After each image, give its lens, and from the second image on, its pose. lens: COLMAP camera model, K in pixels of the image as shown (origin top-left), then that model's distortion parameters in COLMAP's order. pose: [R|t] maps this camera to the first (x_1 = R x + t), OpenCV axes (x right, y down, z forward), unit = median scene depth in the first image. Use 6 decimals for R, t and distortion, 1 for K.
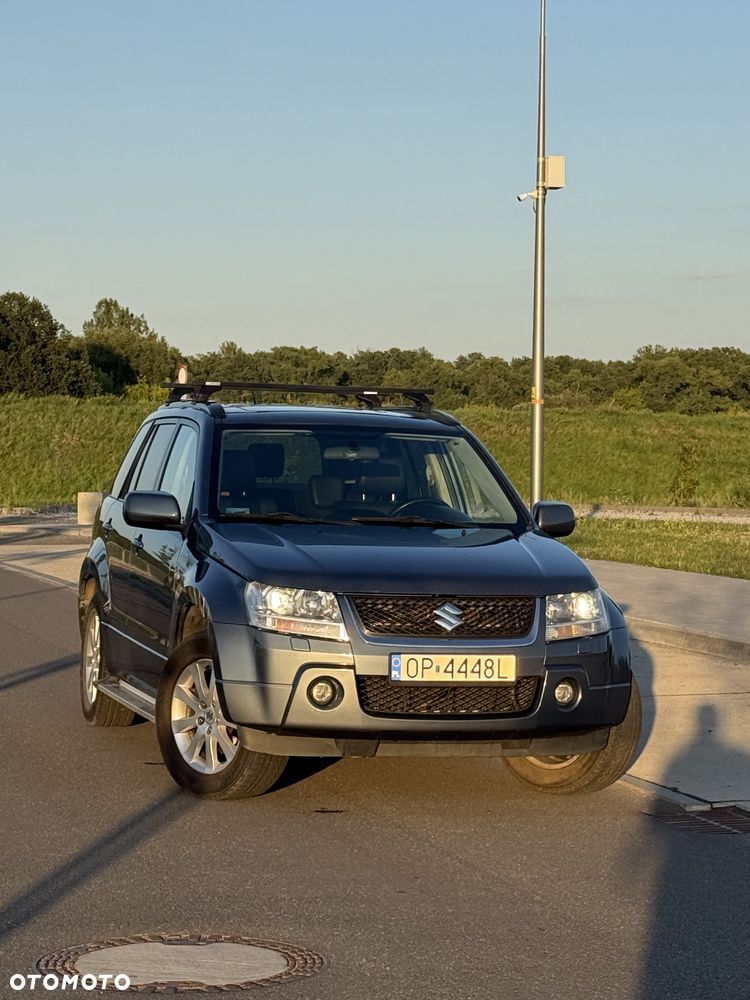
lens RADIAL K [[2579.4, 0, 375.0], [0, 2579.4, 500.0], [0, 0, 1]] dist [0.139731, 0.136182]
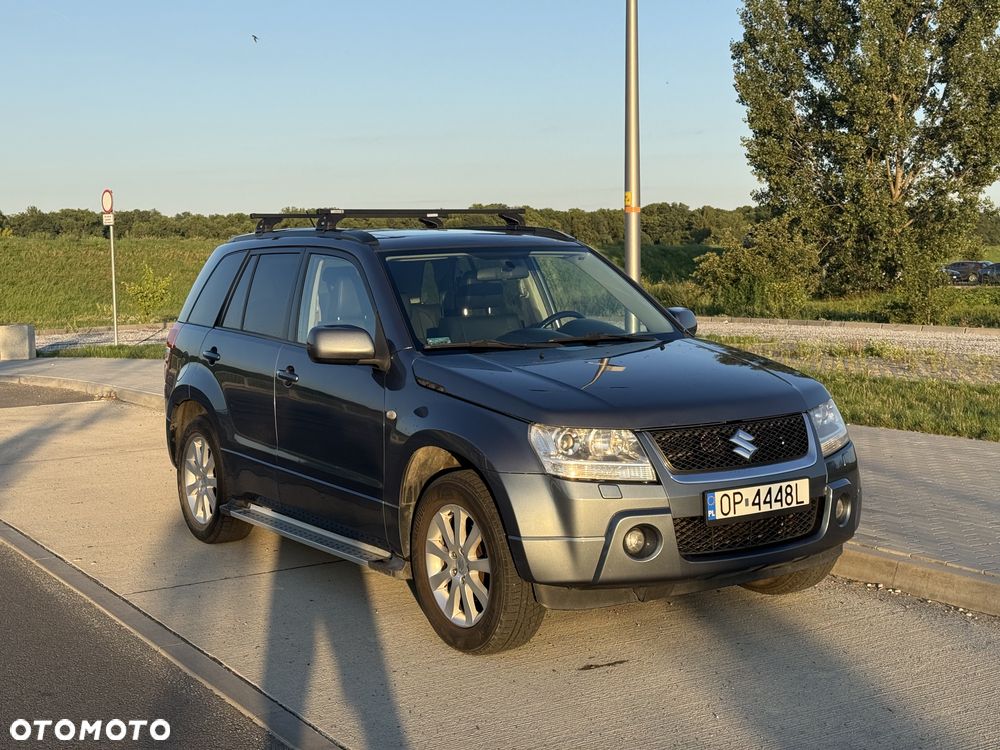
lens RADIAL K [[1412.5, 0, 500.0], [0, 1412.5, 375.0], [0, 0, 1]] dist [0.124877, -0.005869]
pose [[0.951694, -0.077397, 0.297132, -0.204187], [0.056496, 0.995327, 0.078308, -0.024950], [-0.301805, -0.057738, 0.951620, 0.526949]]
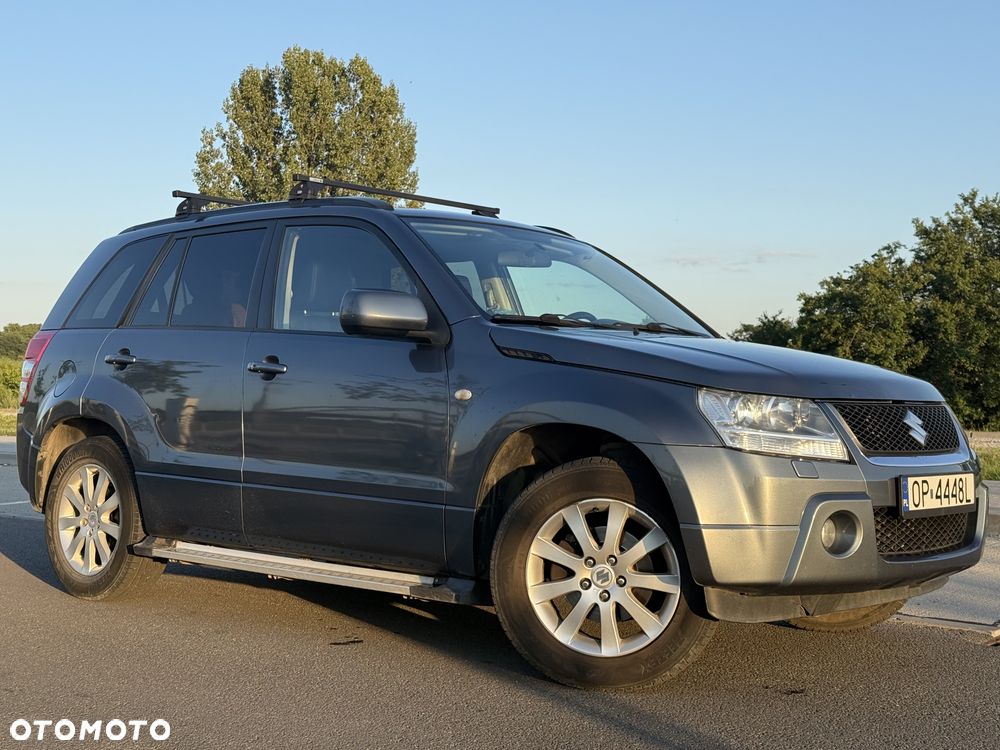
lens RADIAL K [[1382.9, 0, 500.0], [0, 1382.9, 375.0], [0, 0, 1]] dist [0.193218, -0.122629]
pose [[0.839178, -0.007856, 0.543800, -0.307608], [0.022583, 0.999537, -0.020409, 0.034439], [-0.543388, 0.029408, 0.838966, 0.694596]]
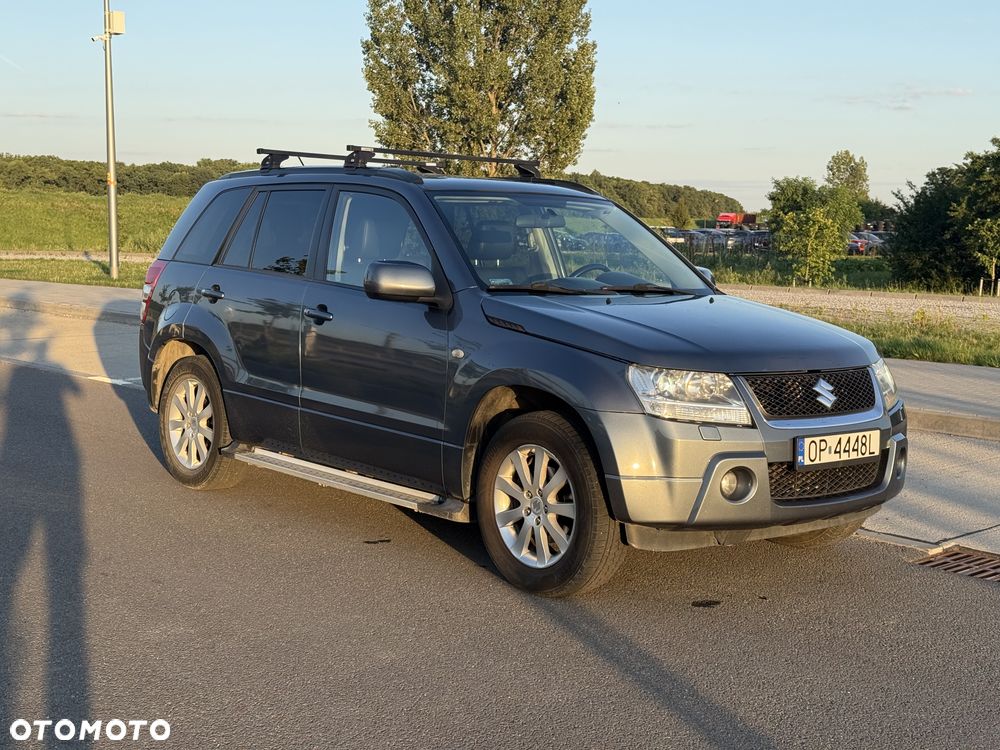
lens RADIAL K [[1412.5, 0, 500.0], [0, 1412.5, 375.0], [0, 0, 1]] dist [0.124877, -0.005869]
pose [[0.903064, -0.043454, 0.427303, -0.299082], [0.004543, 0.995780, 0.091665, -0.010088], [-0.429482, -0.080838, 0.899450, 0.569262]]
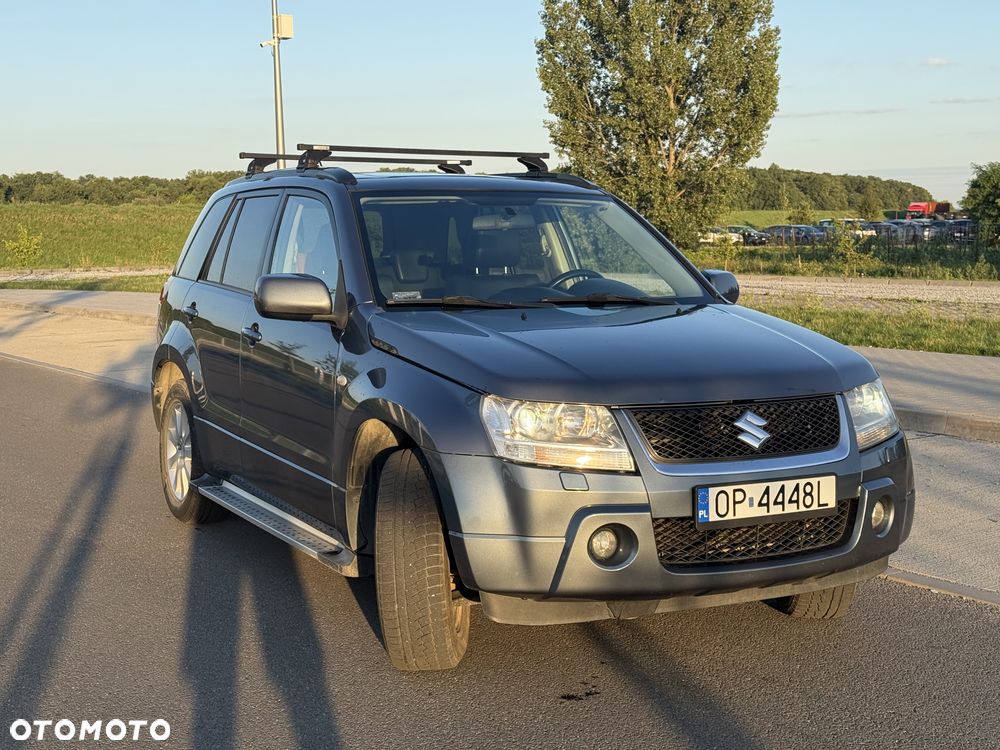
lens RADIAL K [[1412.5, 0, 500.0], [0, 1412.5, 375.0], [0, 0, 1]] dist [0.124877, -0.005869]
pose [[0.977350, -0.047564, 0.206216, -0.126512], [0.030865, 0.996034, 0.083452, -0.007559], [-0.209368, -0.075197, 0.974941, 0.600931]]
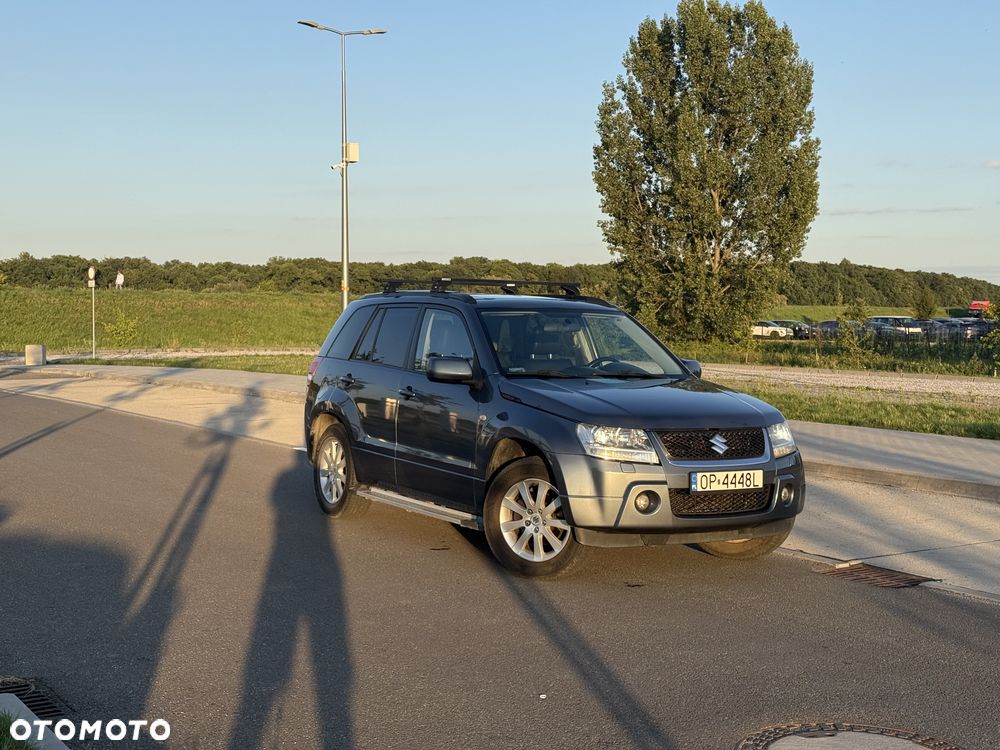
lens RADIAL K [[1412.5, 0, 500.0], [0, 1412.5, 375.0], [0, 0, 1]] dist [0.124877, -0.005869]
pose [[0.963958, -0.019686, 0.265326, -0.286893], [0.013405, 0.999586, 0.025463, -0.013676], [-0.265717, -0.020989, 0.963823, 0.280647]]
